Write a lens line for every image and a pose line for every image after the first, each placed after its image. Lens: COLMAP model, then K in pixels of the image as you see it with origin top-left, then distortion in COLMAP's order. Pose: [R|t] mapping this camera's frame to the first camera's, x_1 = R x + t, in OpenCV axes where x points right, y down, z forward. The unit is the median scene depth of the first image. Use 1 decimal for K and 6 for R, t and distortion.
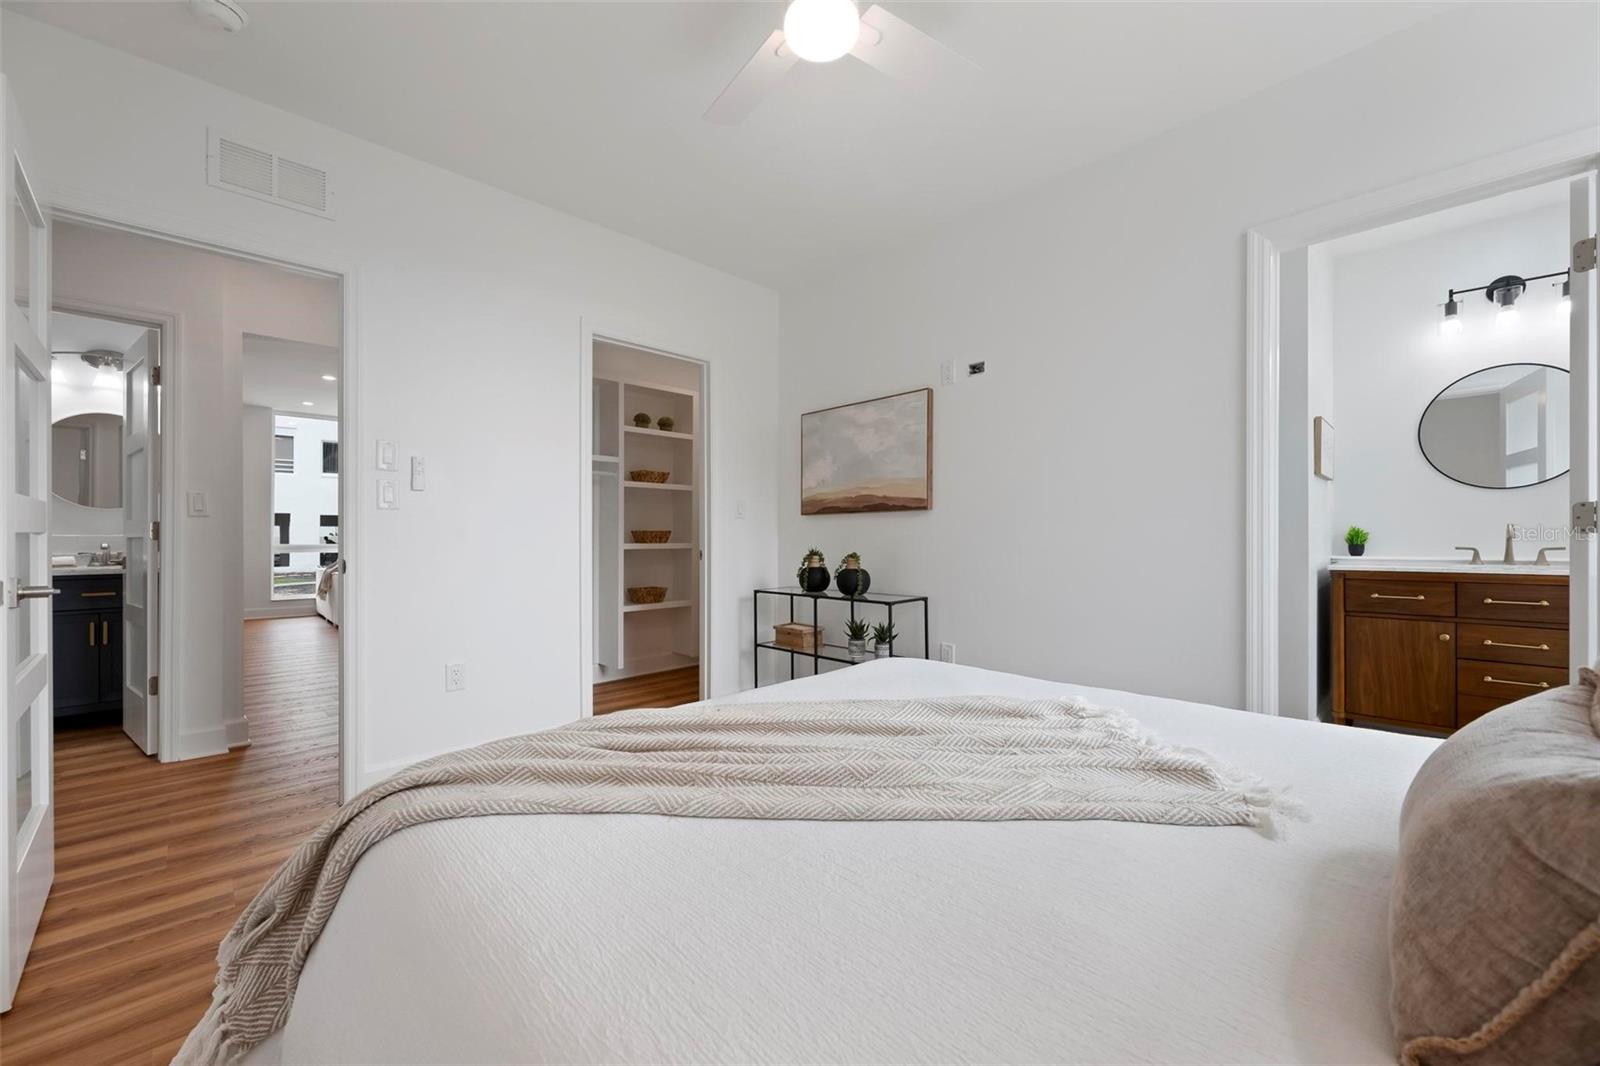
lens RADIAL K [[619.1, 0, 803.0], [0, 619.1, 540.4], [0, 0, 1]] dist [-0.001874, -0.000138]
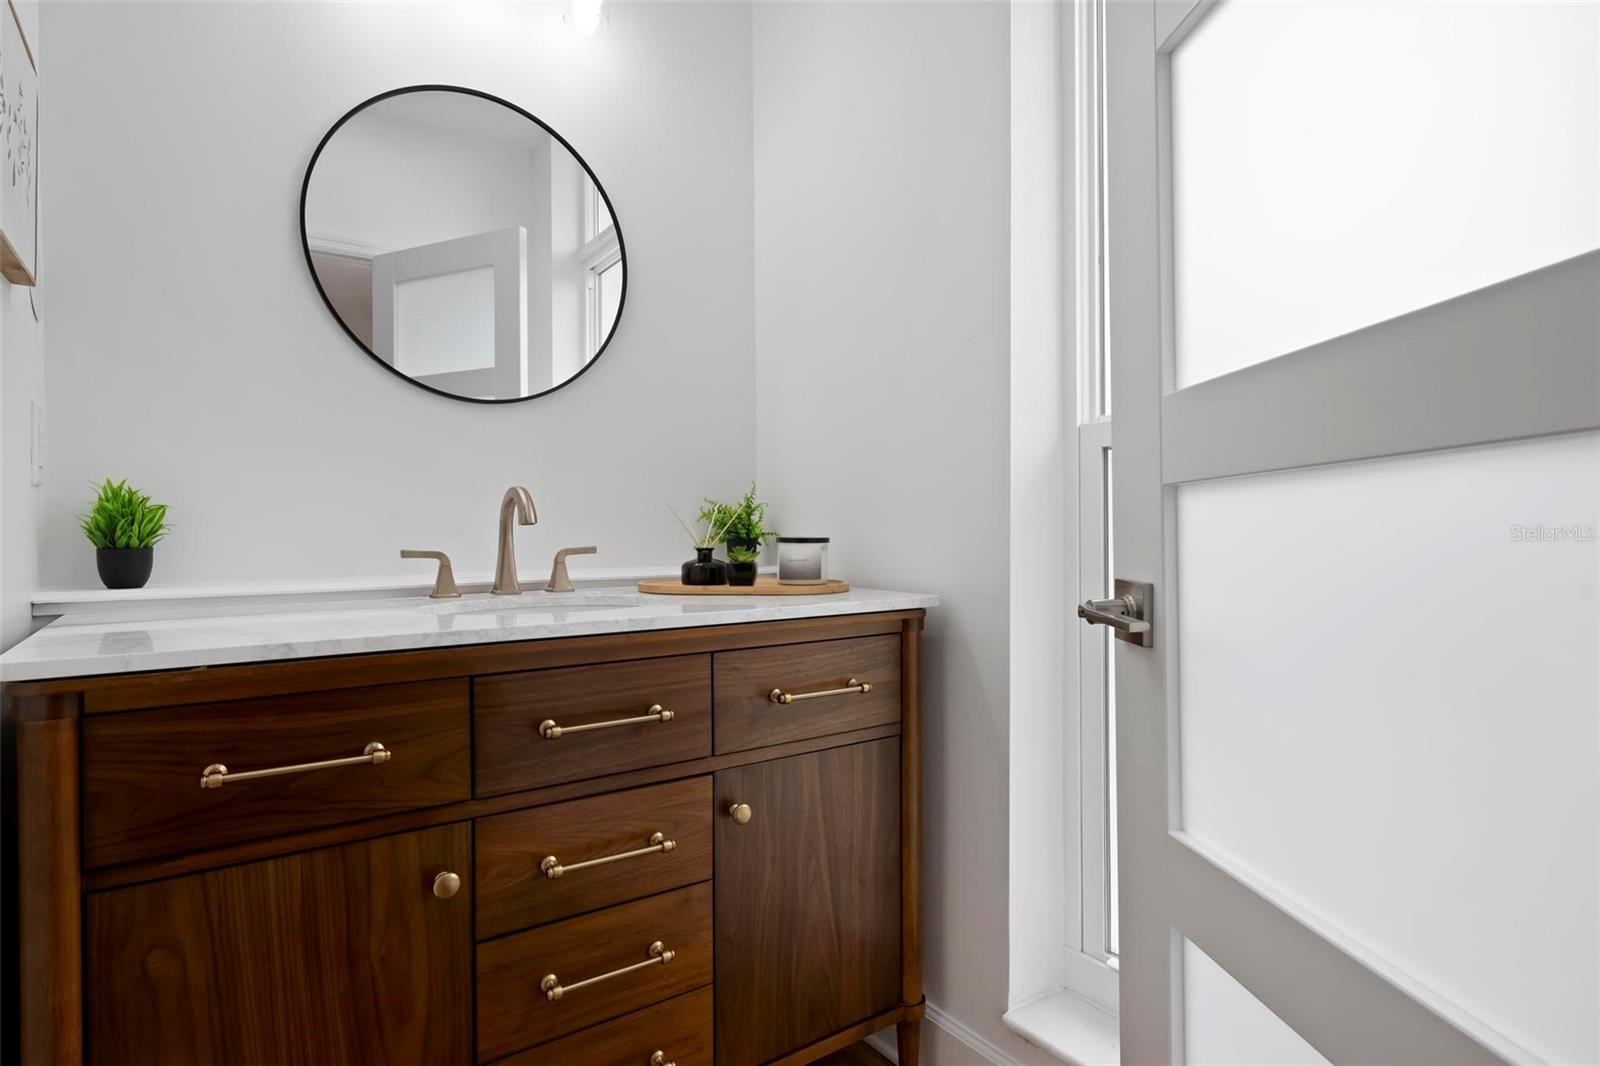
lens RADIAL K [[865.9, 0, 802.8], [0, 865.9, 536.3], [0, 0, 1]] dist [0.003636, 0.000610]
pose [[0.162928, -0.003334, 0.986632, 0.626280], [0.008640, 0.999961, 0.001952, 0.003946], [-0.986600, 0.008207, 0.162951, 0.711038]]
